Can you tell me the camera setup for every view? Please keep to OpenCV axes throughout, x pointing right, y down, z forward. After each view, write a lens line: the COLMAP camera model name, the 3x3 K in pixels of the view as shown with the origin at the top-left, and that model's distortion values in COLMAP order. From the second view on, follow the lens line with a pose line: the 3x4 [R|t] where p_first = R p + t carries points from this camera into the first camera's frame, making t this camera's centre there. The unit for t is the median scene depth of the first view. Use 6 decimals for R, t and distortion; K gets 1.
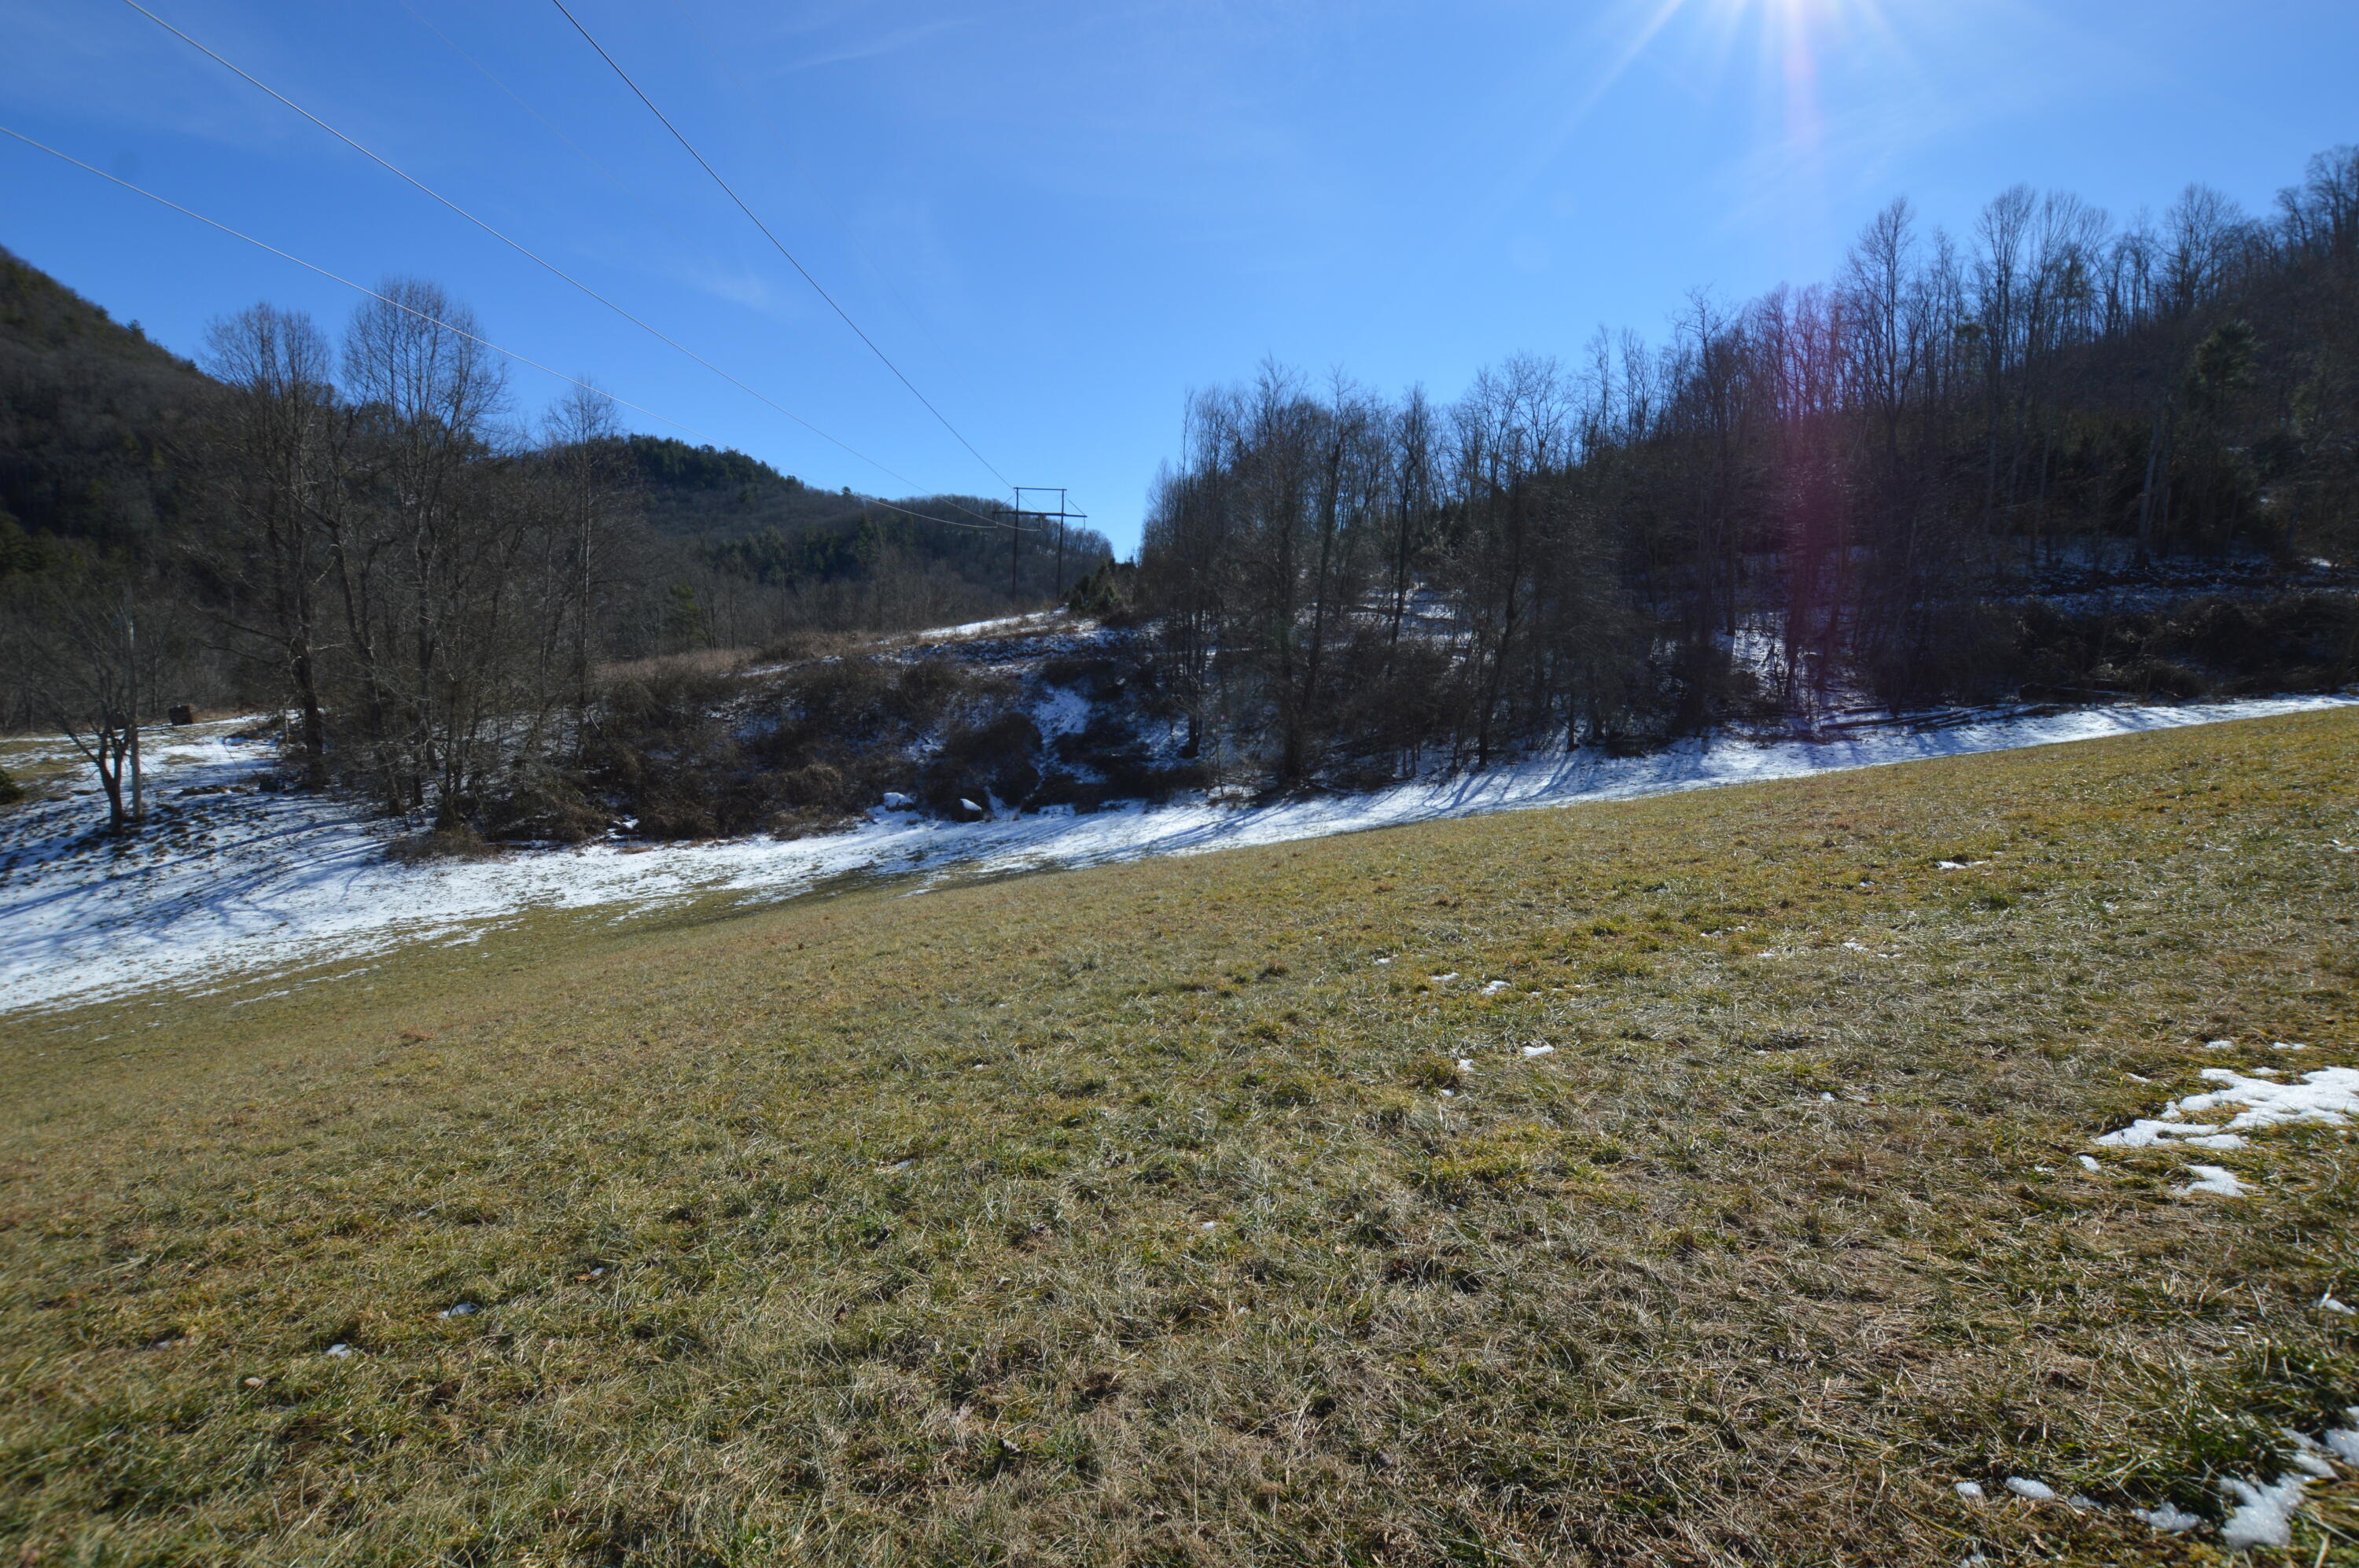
lens RADIAL K [[1052.3, 0, 1186.9], [0, 1052.3, 781.6], [0, 0, 1]] dist [-0.036179, 0.005502]
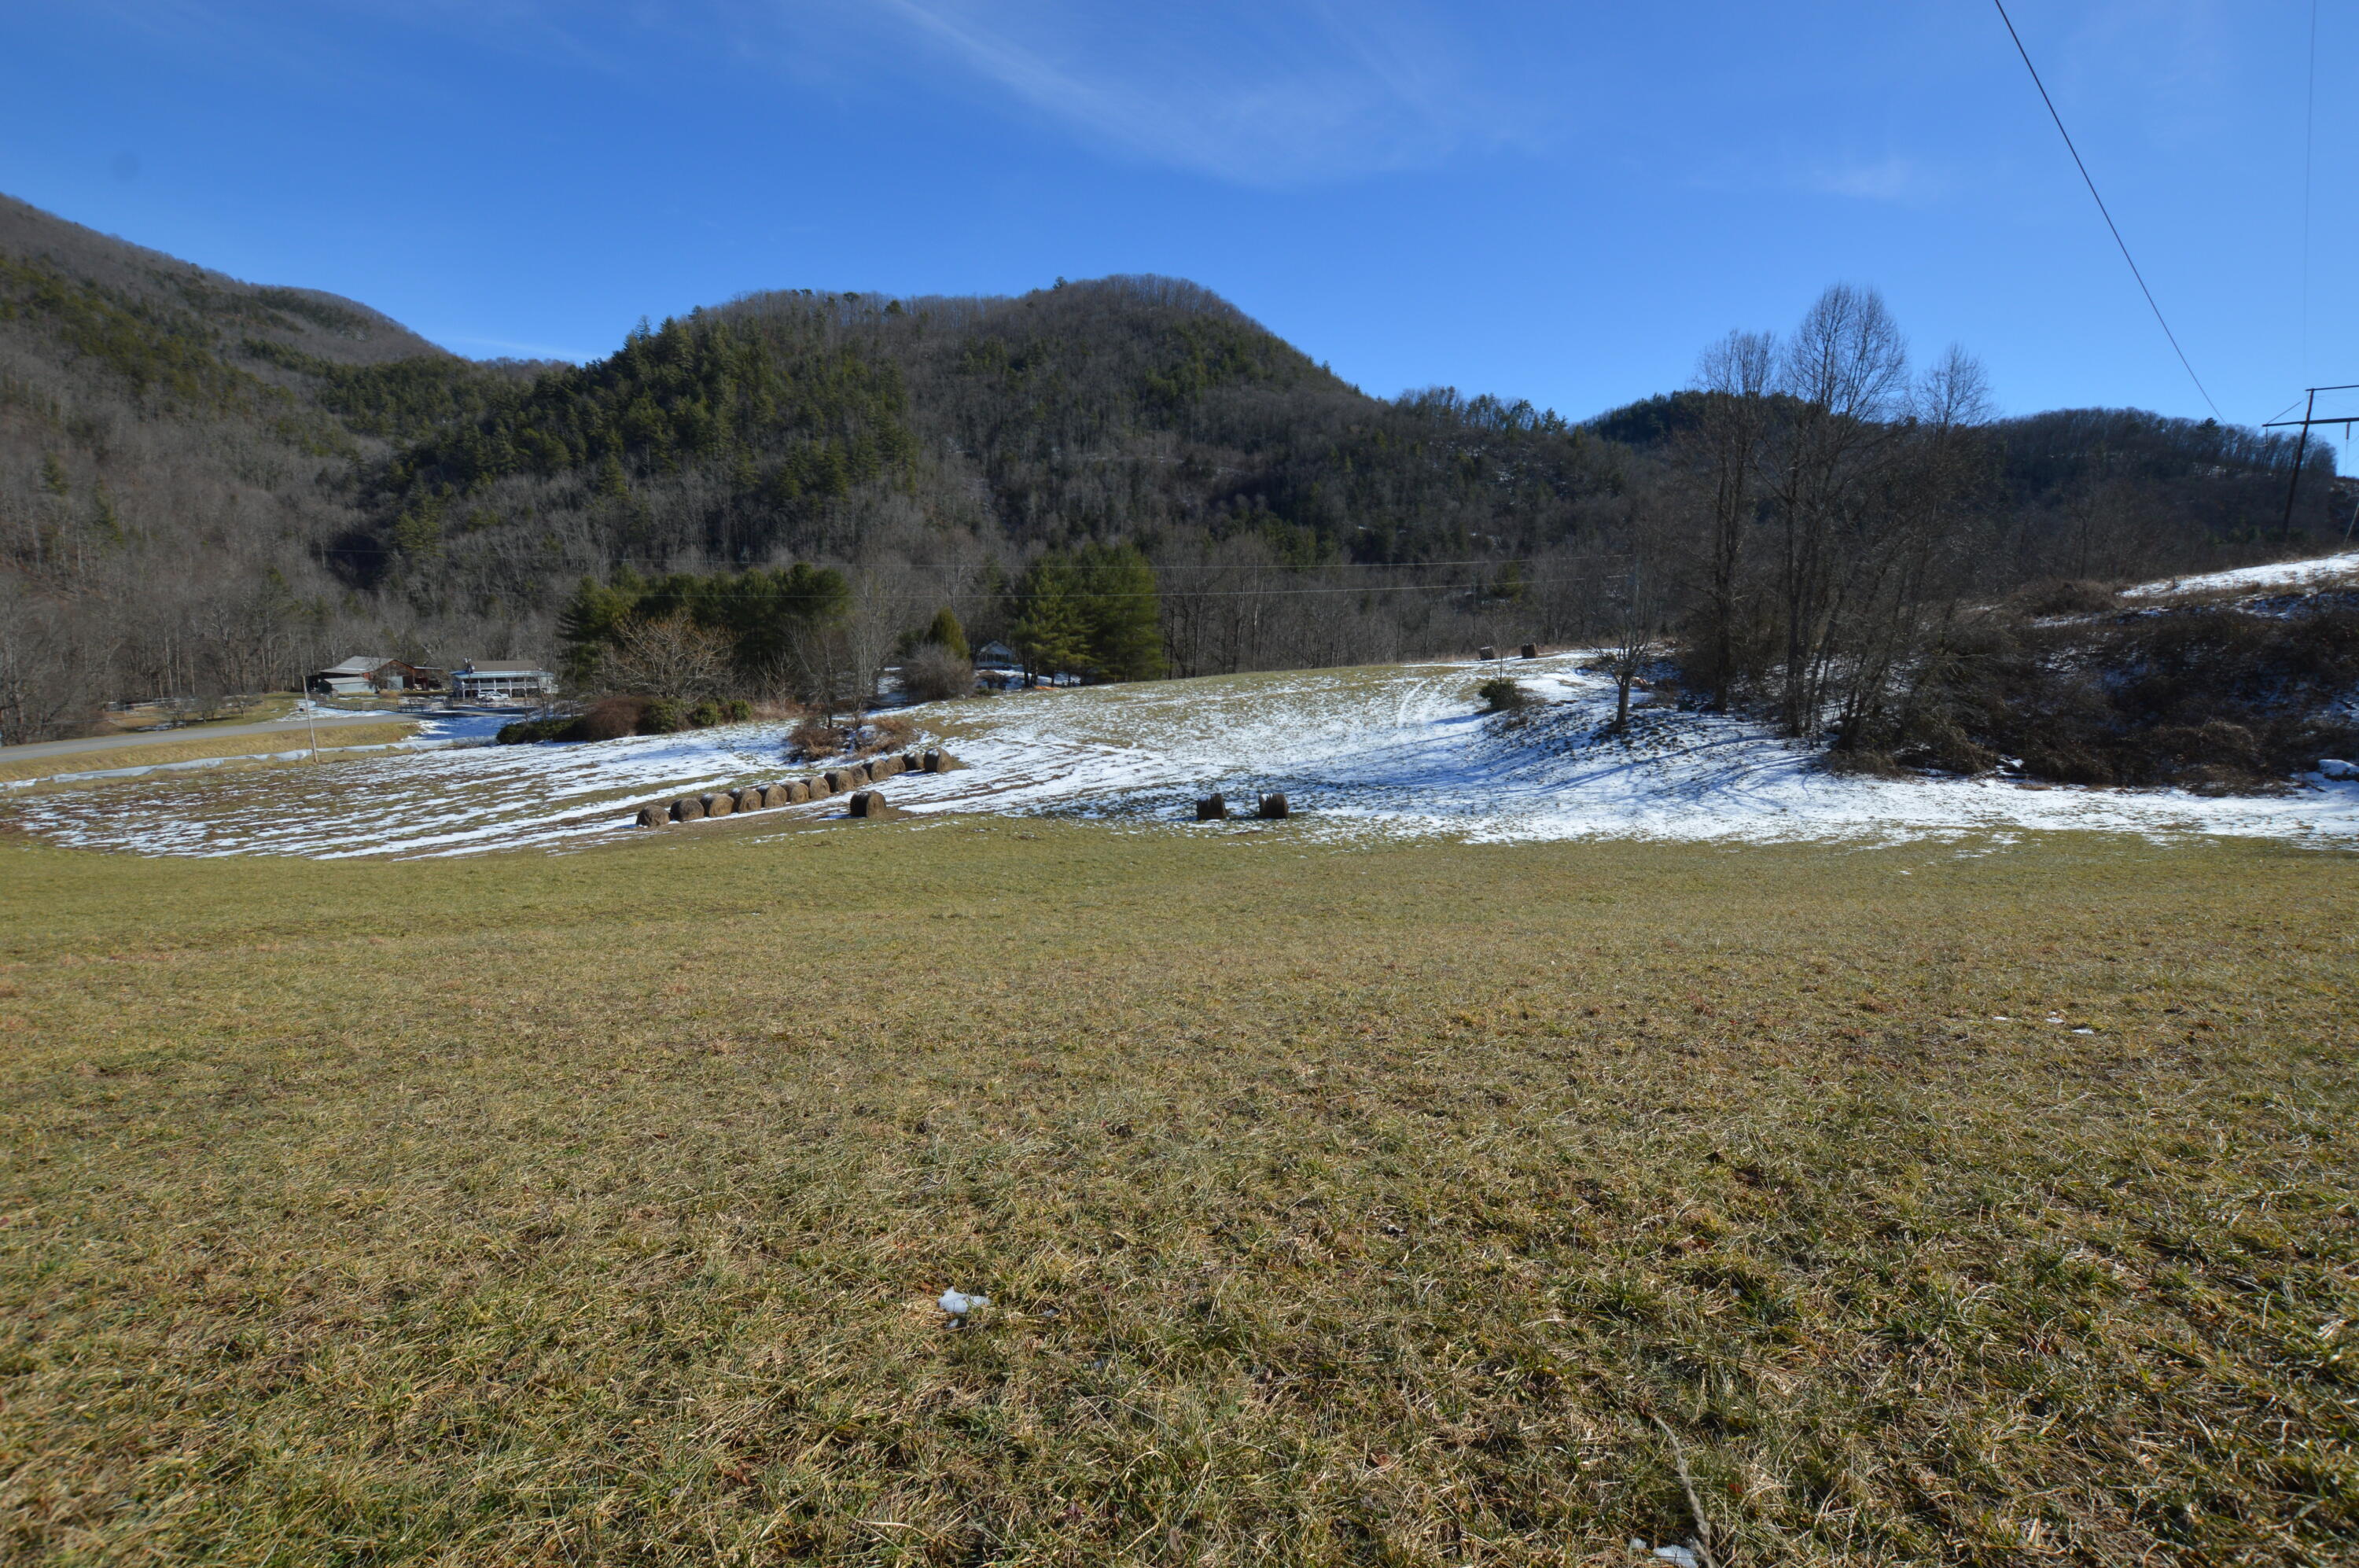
lens RADIAL K [[1052.3, 0, 1186.9], [0, 1052.3, 781.6], [0, 0, 1]] dist [-0.036179, 0.005502]
pose [[0.634493, 0.114956, -0.764332, -0.272921], [-0.082093, 0.993307, 0.081247, 0.044817], [0.768556, 0.011195, 0.639684, -0.347348]]
